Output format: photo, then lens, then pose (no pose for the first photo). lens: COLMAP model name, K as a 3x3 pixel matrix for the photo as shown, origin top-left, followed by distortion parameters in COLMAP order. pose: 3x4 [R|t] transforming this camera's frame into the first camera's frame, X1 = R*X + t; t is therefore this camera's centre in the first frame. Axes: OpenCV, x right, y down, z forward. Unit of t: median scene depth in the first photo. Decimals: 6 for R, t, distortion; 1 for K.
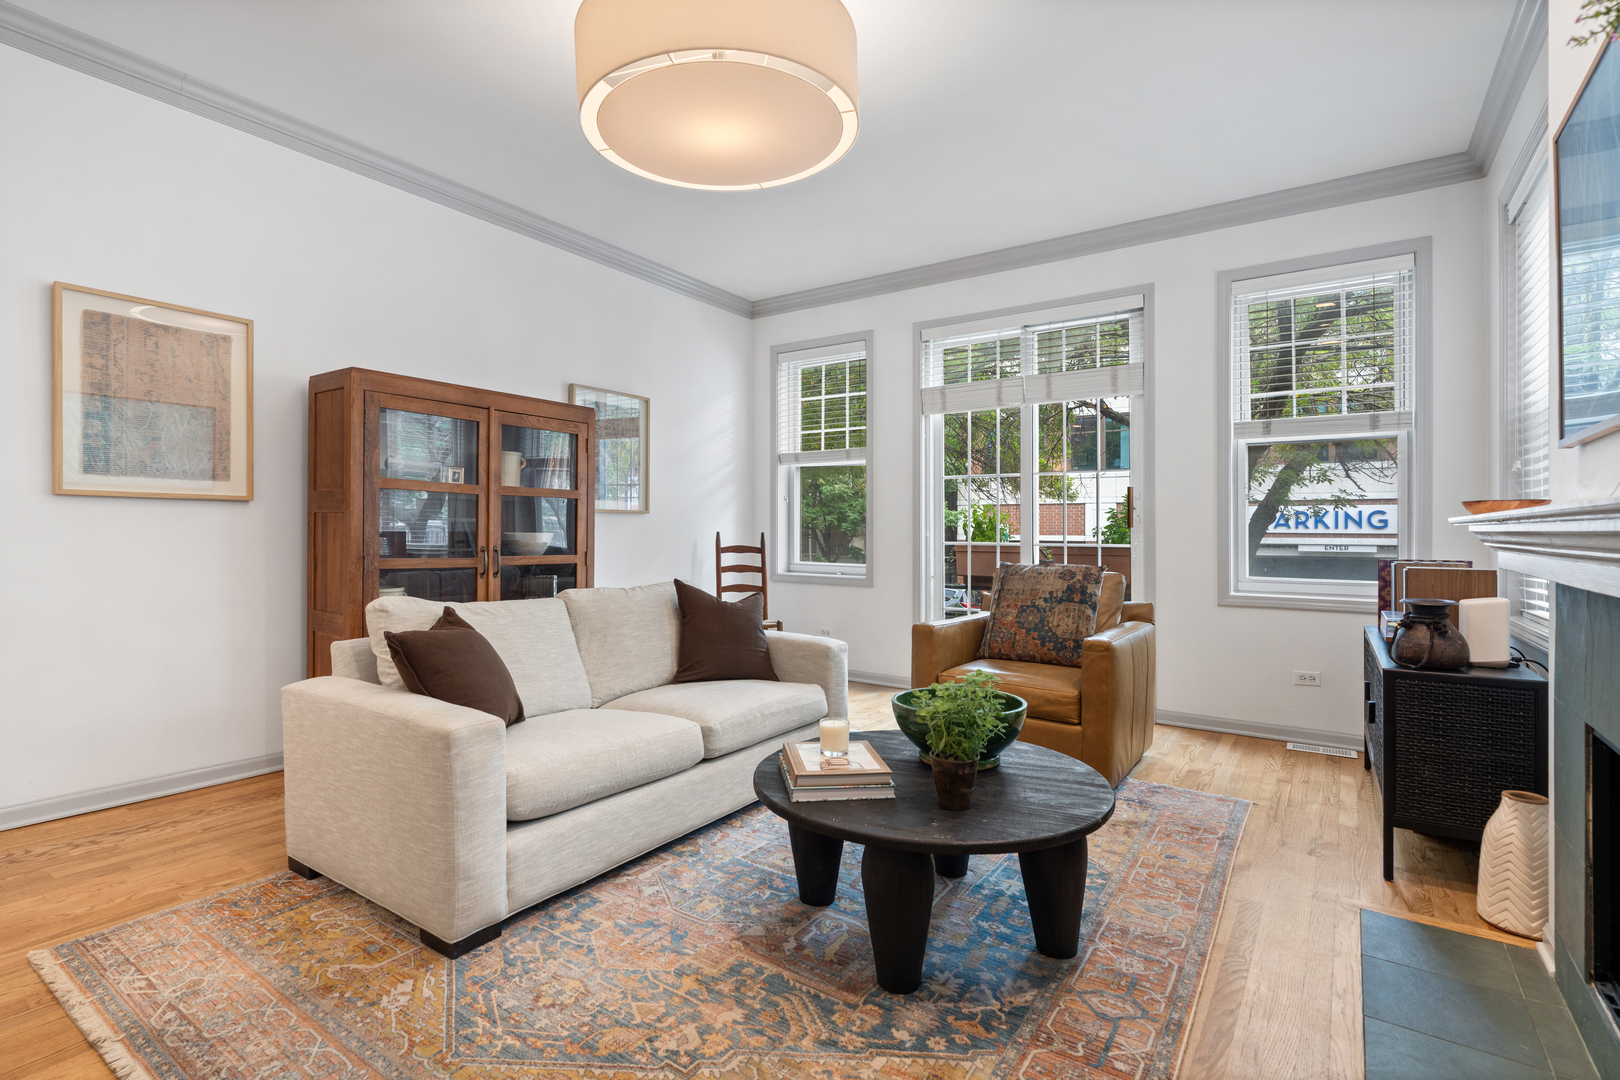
lens RADIAL K [[765.1, 0, 810.9], [0, 765.1, 534.4], [0, 0, 1]] dist [-0.008880, 0.000730]
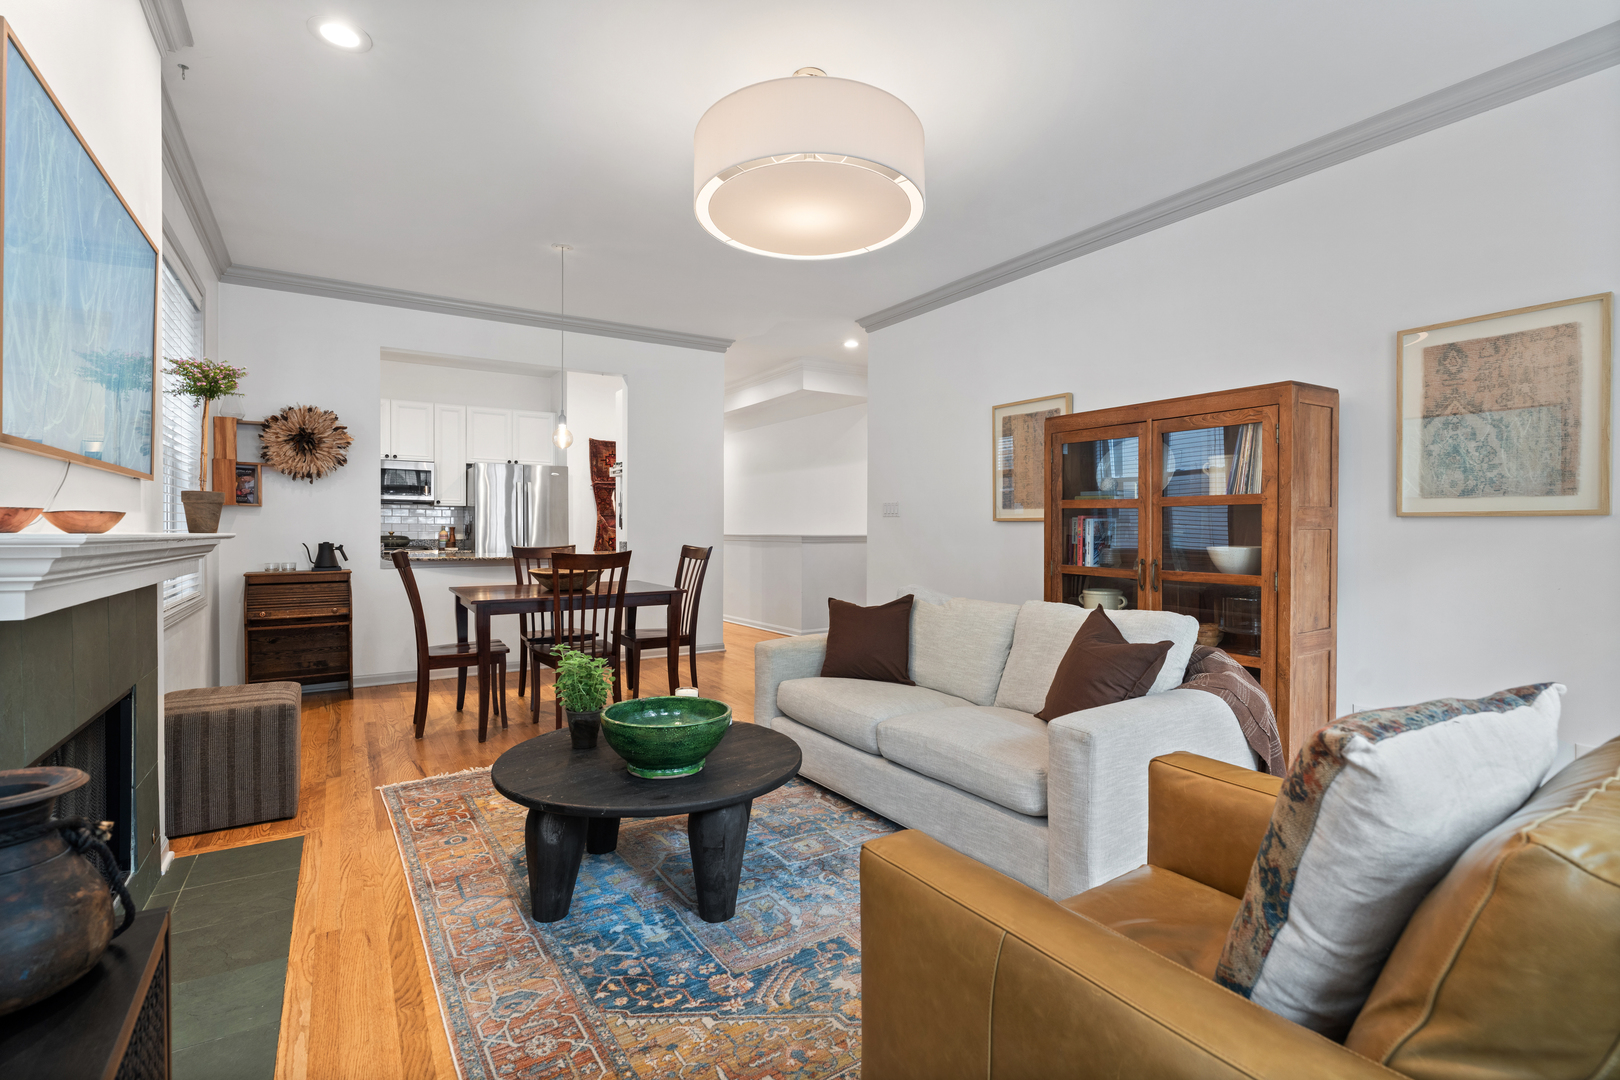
lens RADIAL K [[754.5, 0, 801.5], [0, 754.5, 533.3], [0, 0, 1]] dist [-0.005593, -0.002011]
pose [[-0.392963, -0.003878, -0.919546, 0.662965], [-0.008214, 0.999966, -0.000707, -0.013258], [0.919518, 0.007276, -0.392981, 0.977370]]
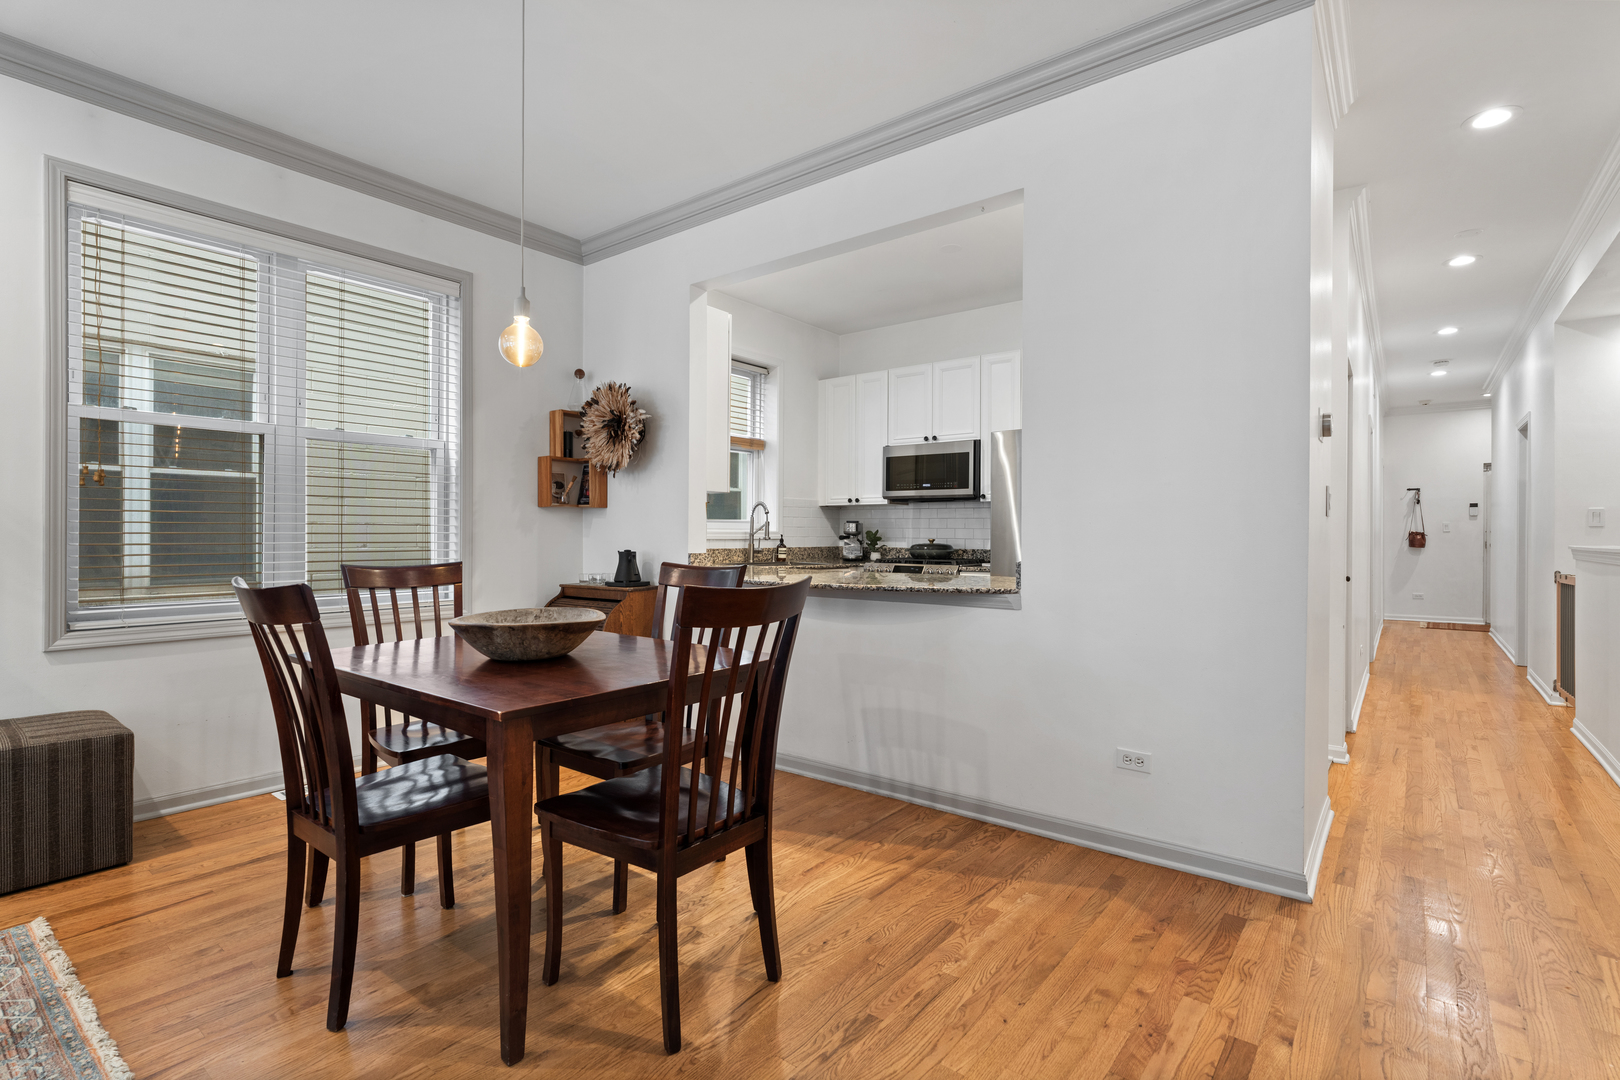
lens RADIAL K [[765.1, 0, 800.8], [0, 765.1, 529.4], [0, 0, 1]] dist [-0.008880, 0.000730]
pose [[-0.997755, -0.011466, 0.065976, -0.636977], [-0.011703, 0.999926, -0.003211, -0.020499], [-0.065934, -0.003976, -0.997816, 0.716546]]
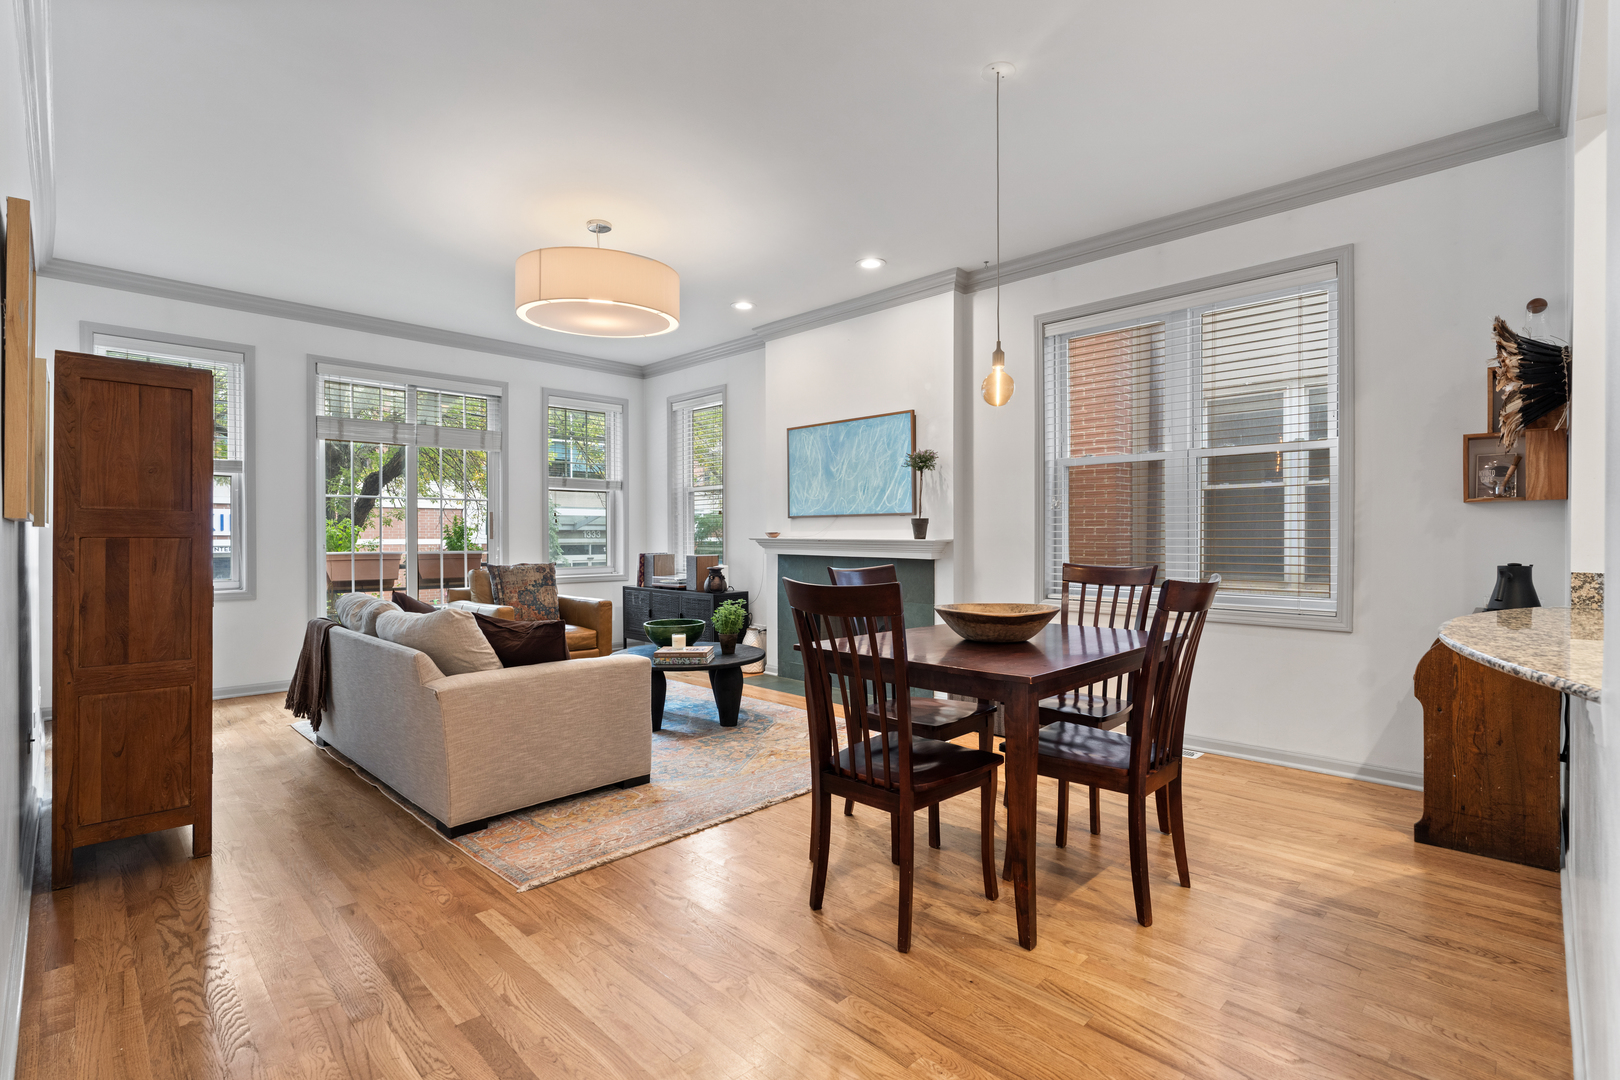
lens RADIAL K [[754.5, 0, 815.6], [0, 754.5, 533.1], [0, 0, 1]] dist [-0.005593, -0.002011]
pose [[0.165372, -0.006706, 0.986208, -1.164102], [0.007005, 0.999960, 0.005625, -0.030499], [-0.986206, 0.005978, 0.165412, 0.153303]]
